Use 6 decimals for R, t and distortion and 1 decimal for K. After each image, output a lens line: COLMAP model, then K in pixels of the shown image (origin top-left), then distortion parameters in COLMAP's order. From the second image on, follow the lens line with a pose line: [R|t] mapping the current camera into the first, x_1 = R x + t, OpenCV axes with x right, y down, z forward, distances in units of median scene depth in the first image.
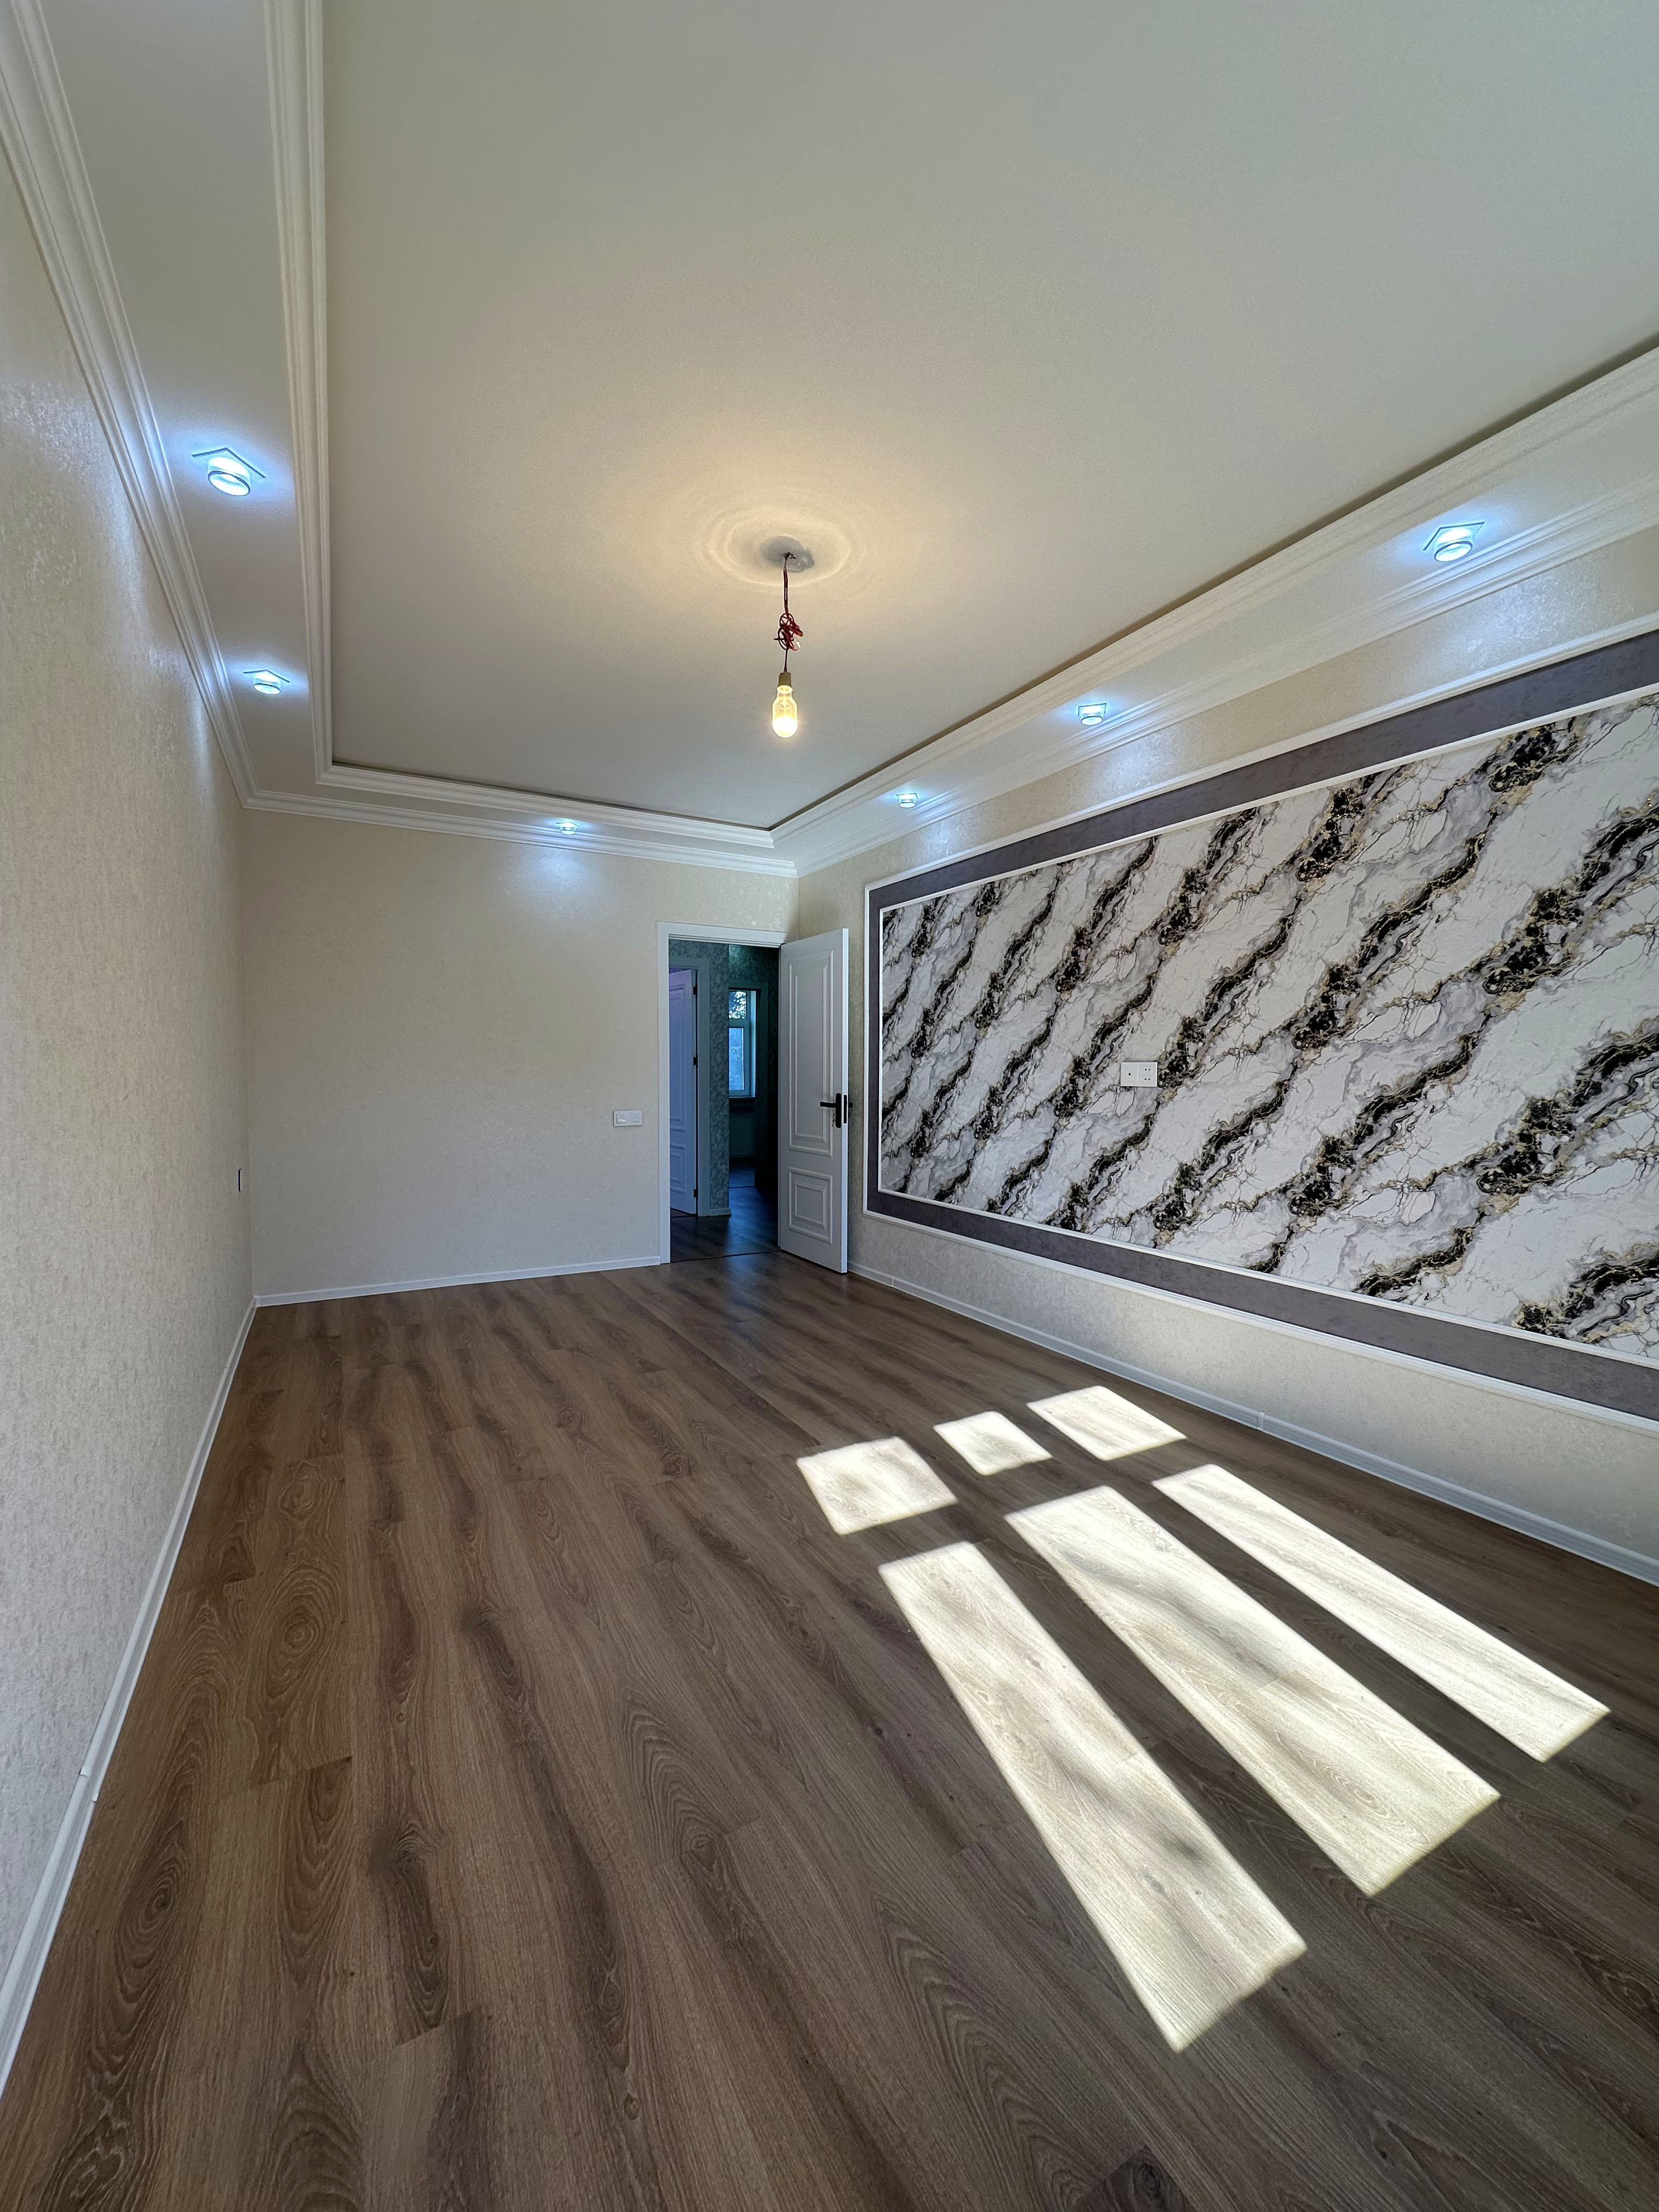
lens RADIAL K [[884.9, 0, 830.2], [0, 884.9, 1101.9], [0, 0, 1]] dist [-0.002311, 0.000445]
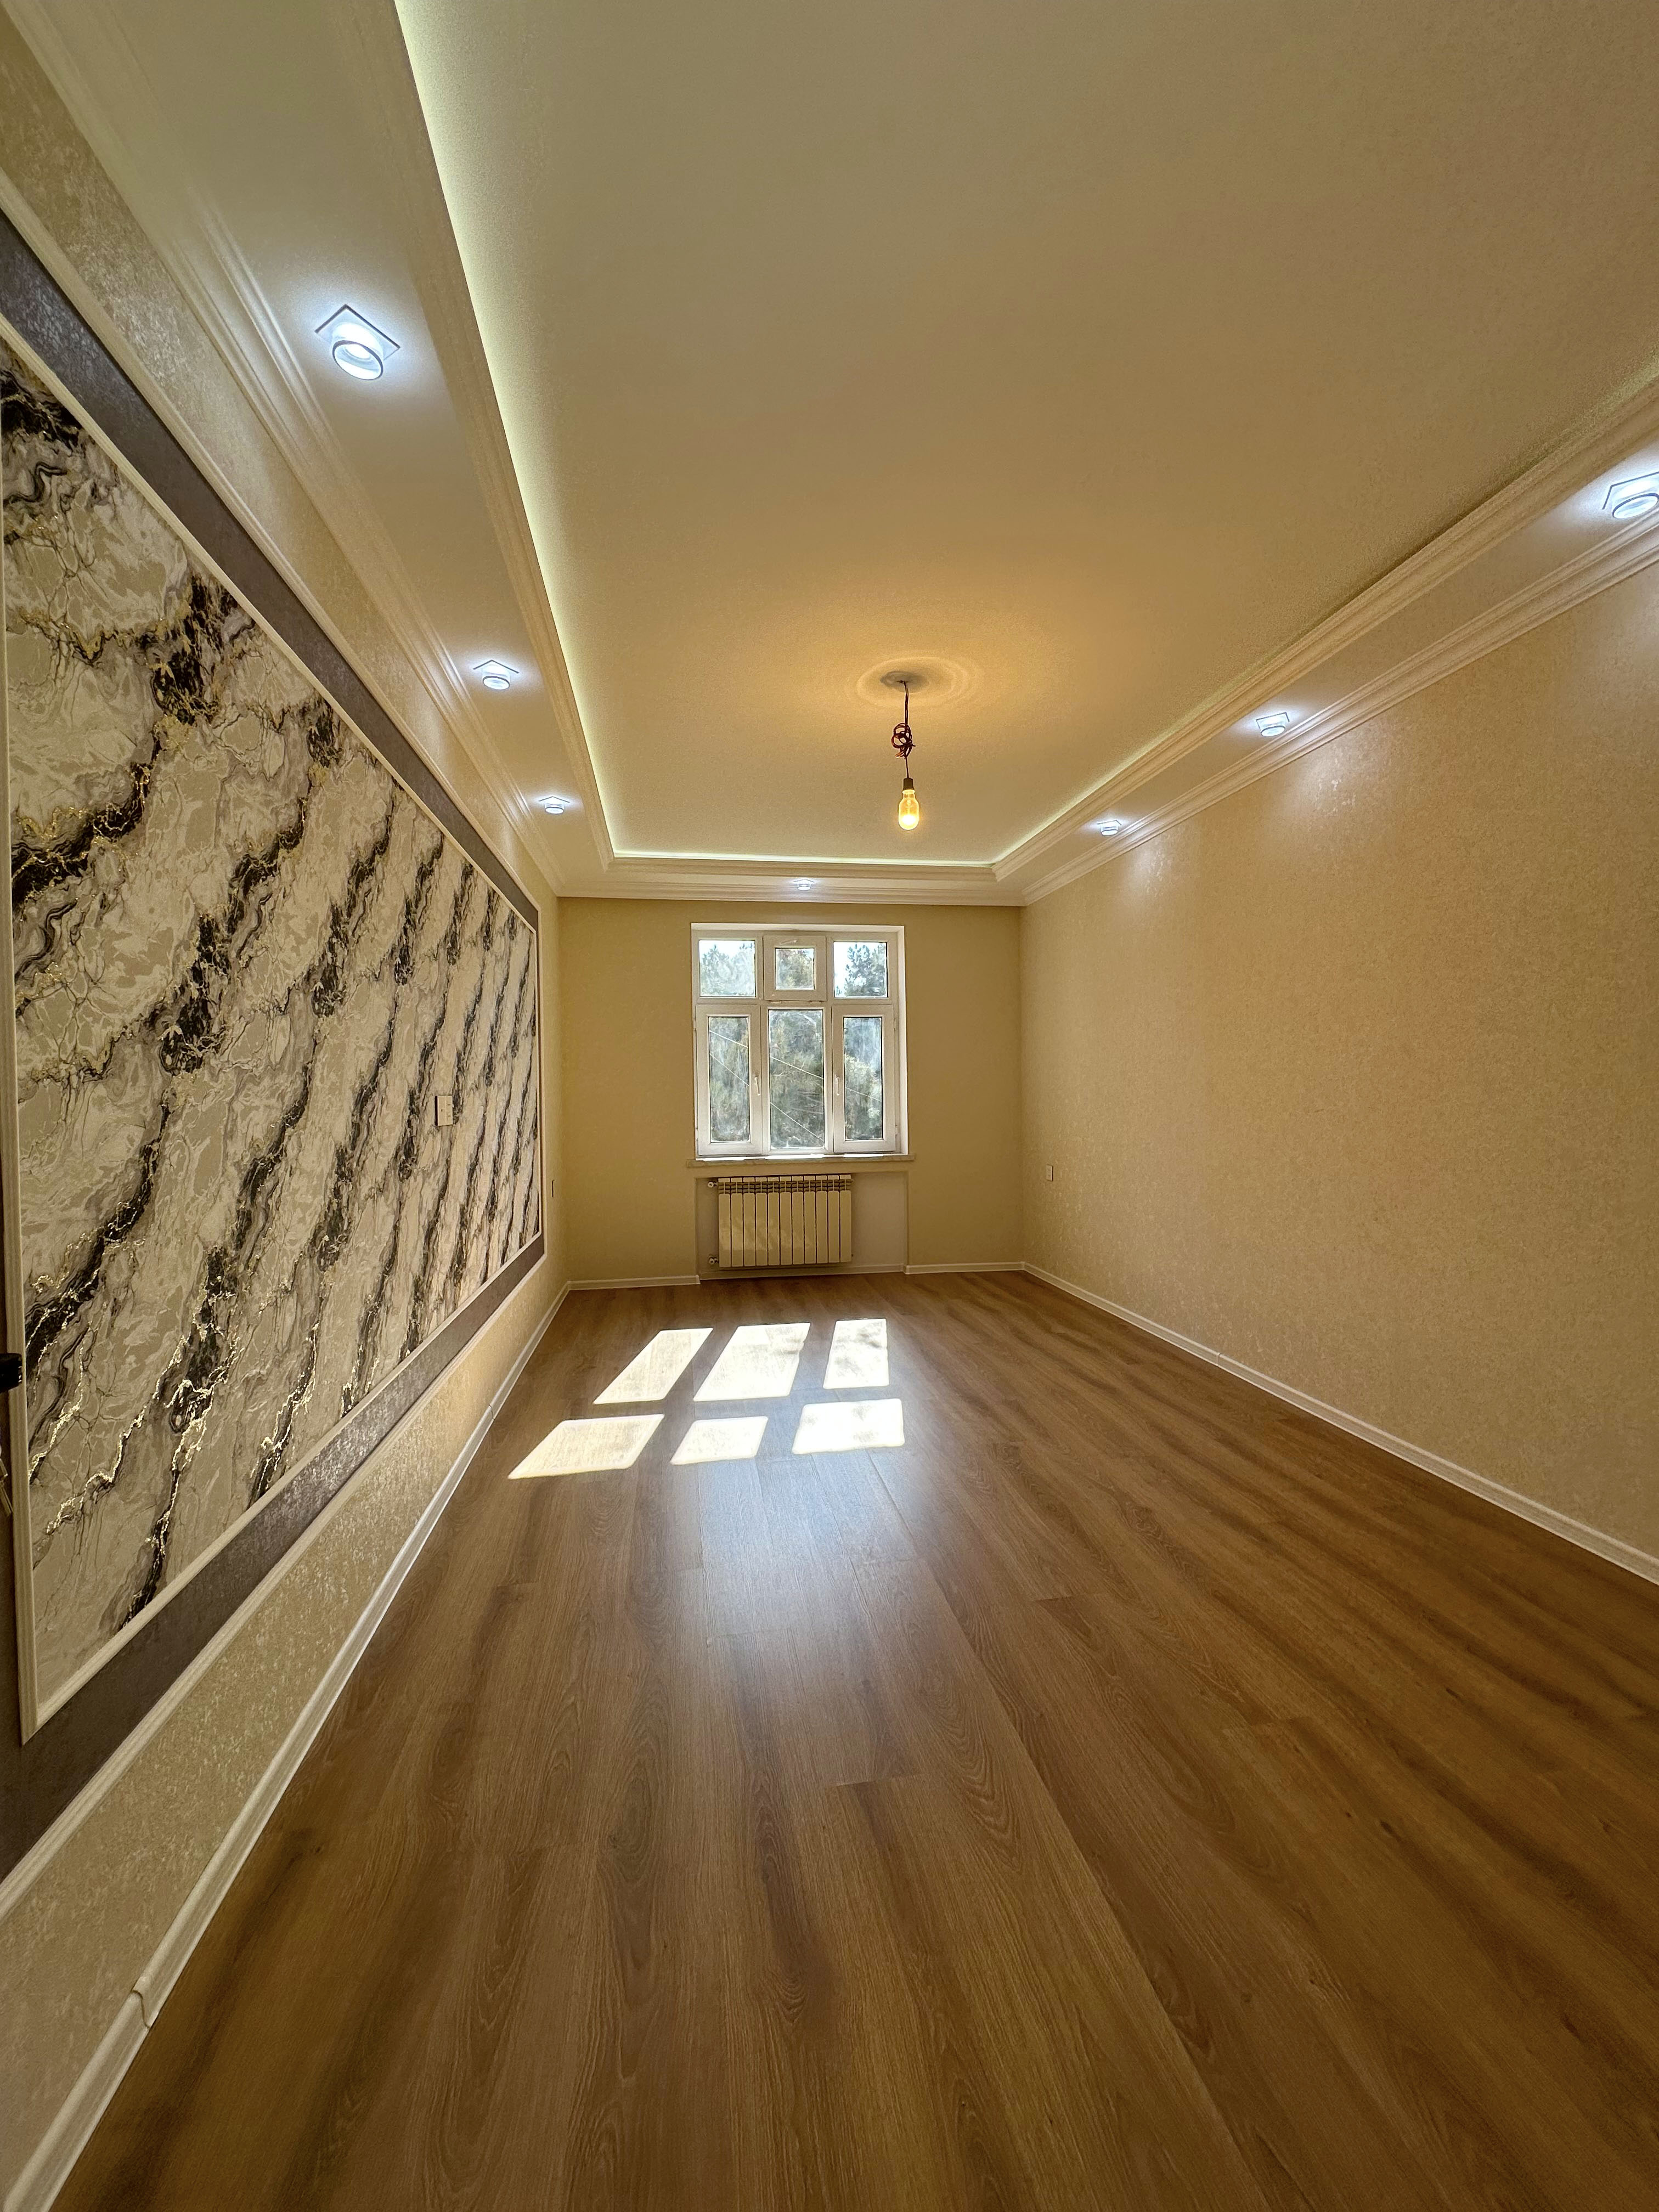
lens RADIAL K [[884.9, 0, 830.2], [0, 884.9, 1101.9], [0, 0, 1]] dist [-0.002311, 0.000445]
pose [[-0.943016, 0.006987, 0.332673, -0.356073], [0.021937, 0.998910, 0.041202, -0.086530], [-0.332023, 0.046152, -0.942142, 2.223835]]
